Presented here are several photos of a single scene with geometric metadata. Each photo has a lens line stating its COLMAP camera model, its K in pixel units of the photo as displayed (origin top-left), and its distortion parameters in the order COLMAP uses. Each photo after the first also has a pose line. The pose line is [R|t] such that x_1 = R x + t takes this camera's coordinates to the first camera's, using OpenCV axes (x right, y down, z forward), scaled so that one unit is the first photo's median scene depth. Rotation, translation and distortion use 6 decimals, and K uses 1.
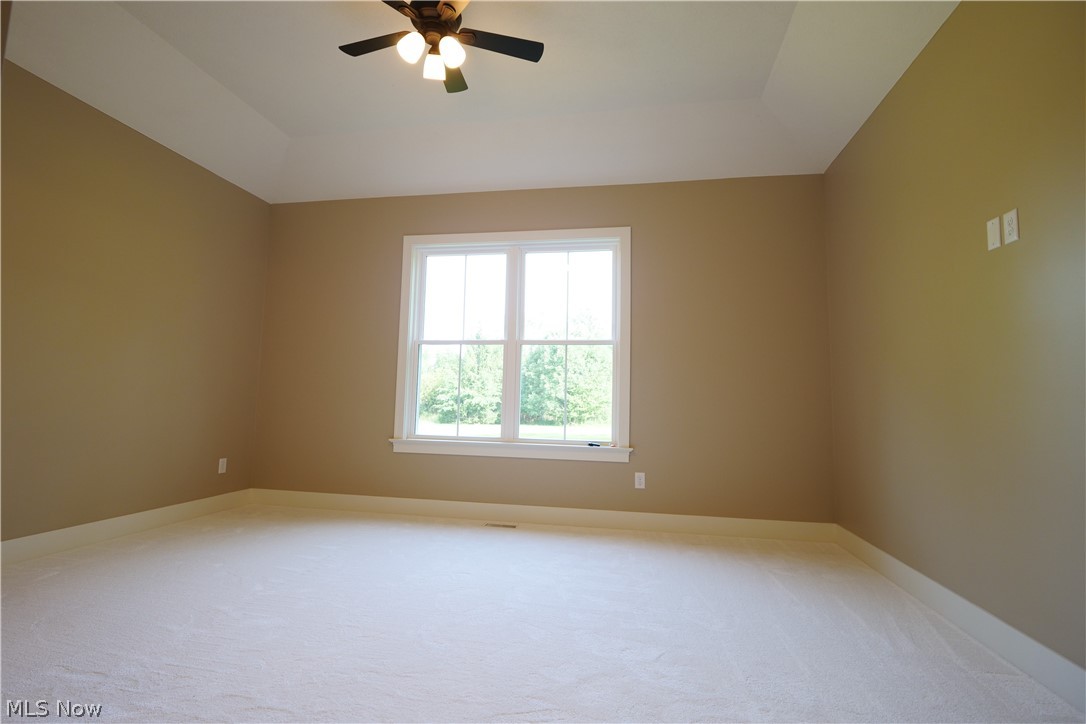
lens RADIAL K [[527.7, 0, 530.2], [0, 527.7, 358.9], [0, 0, 1]] dist [-0.010386, -0.002842]
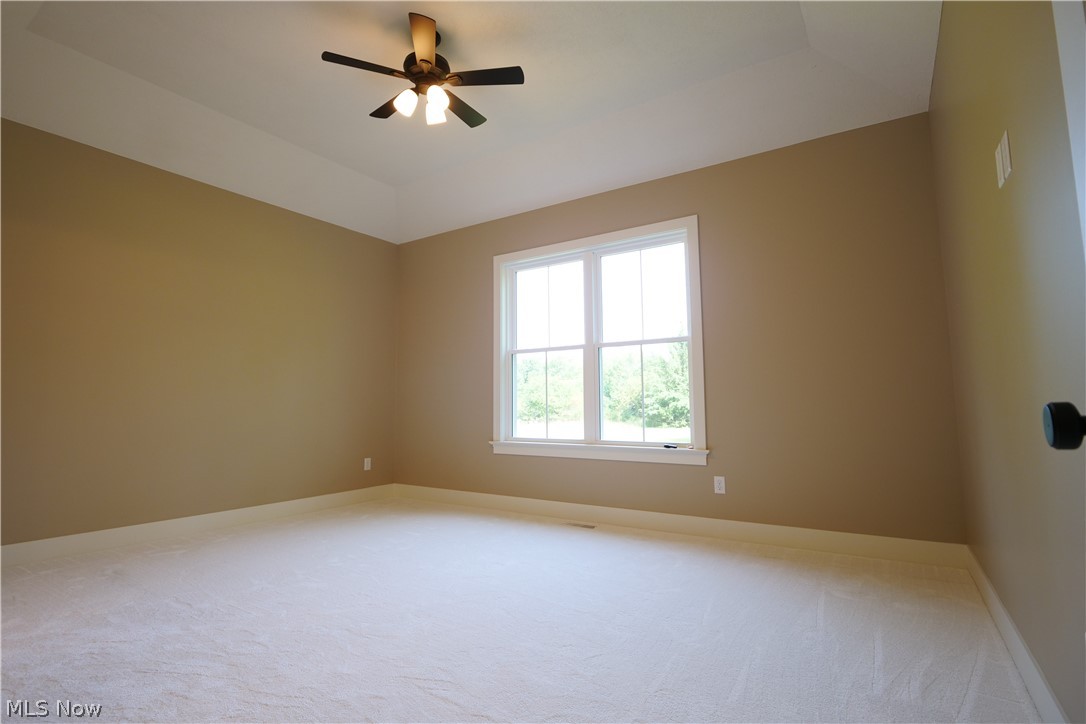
lens RADIAL K [[527.7, 0, 532.7], [0, 527.7, 358.8], [0, 0, 1]] dist [-0.010386, -0.002842]
pose [[0.921458, -0.063446, -0.383261, 0.247839], [0.060197, 0.997976, -0.020477, 0.007032], [0.383785, -0.004203, 0.923413, 0.016304]]
